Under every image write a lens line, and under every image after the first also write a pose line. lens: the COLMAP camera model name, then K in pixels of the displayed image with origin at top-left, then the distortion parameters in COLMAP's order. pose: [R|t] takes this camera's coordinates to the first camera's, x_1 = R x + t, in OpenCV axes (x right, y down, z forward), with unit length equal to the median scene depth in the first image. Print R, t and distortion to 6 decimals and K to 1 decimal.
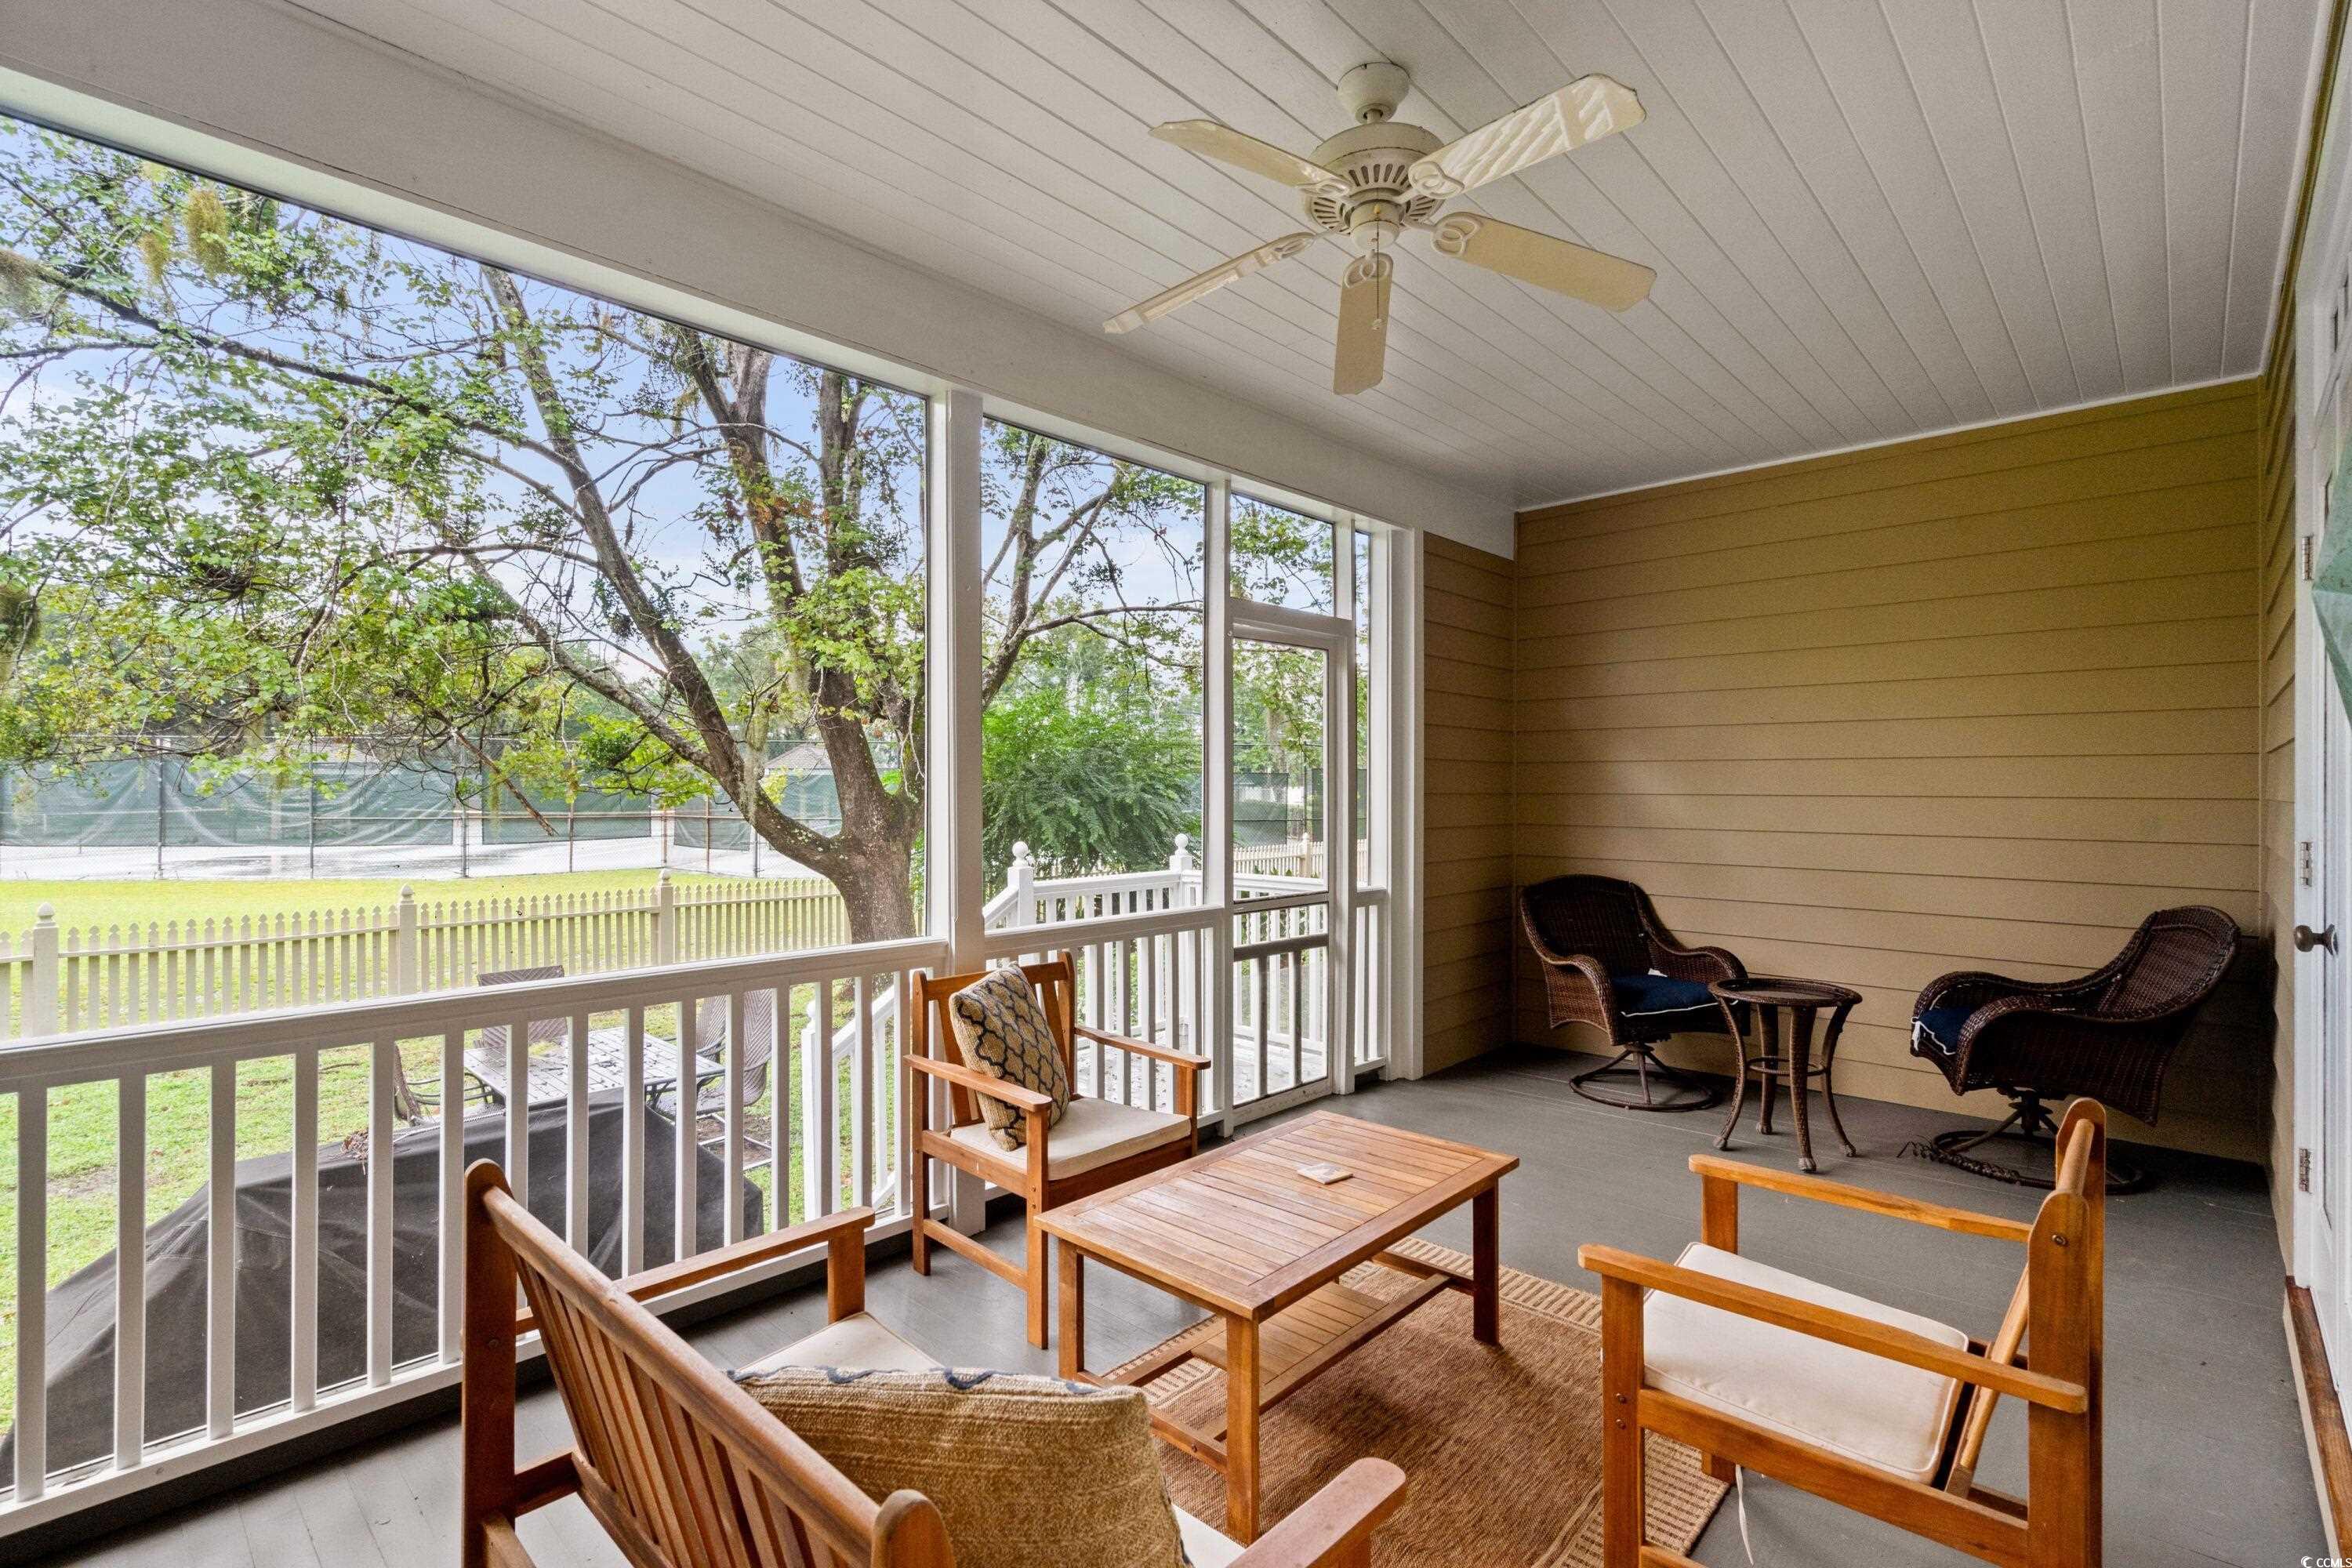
lens RADIAL K [[1069.6, 0, 1166.7], [0, 1069.6, 784.5], [0, 0, 1]] dist [-0.004569, 0.003188]
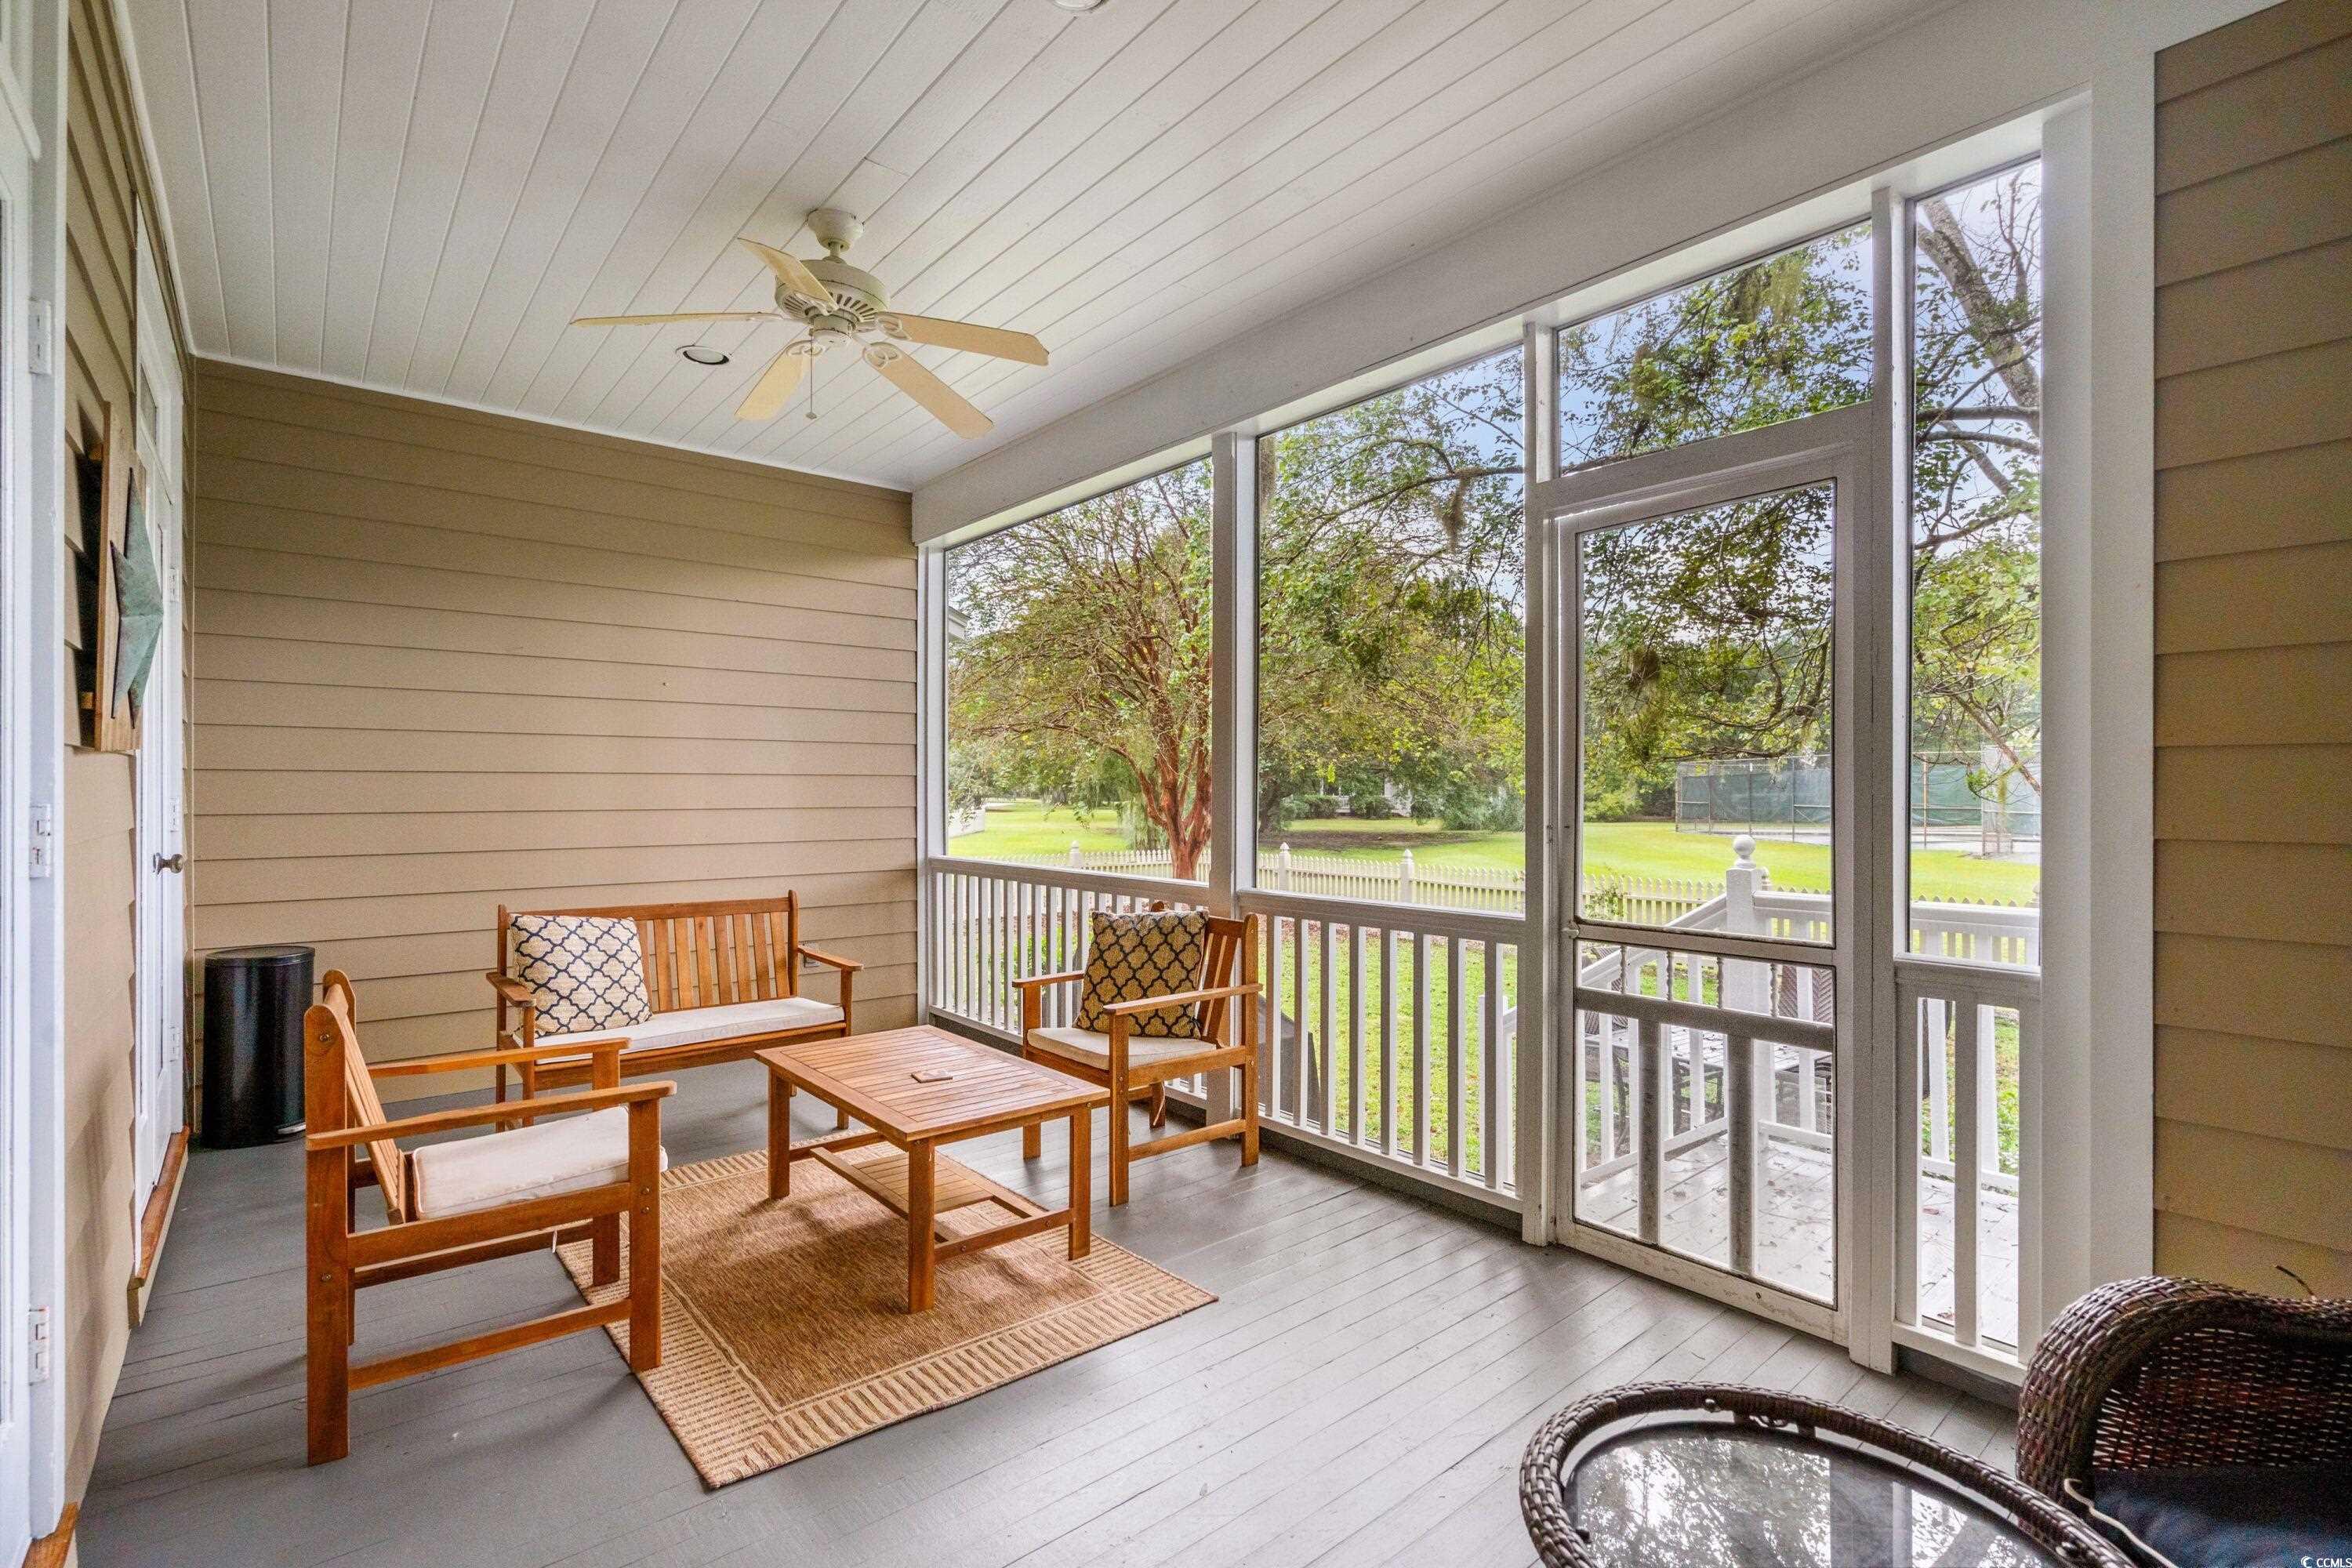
lens RADIAL K [[1069.6, 0, 1166.5], [0, 1069.6, 790.5], [0, 0, 1]] dist [-0.004569, 0.003188]
pose [[-0.116128, 0.001617, -0.993233, 0.782702], [0.009537, 0.999954, 0.000513, 0.024823], [0.993188, -0.009413, -0.116139, 0.834156]]
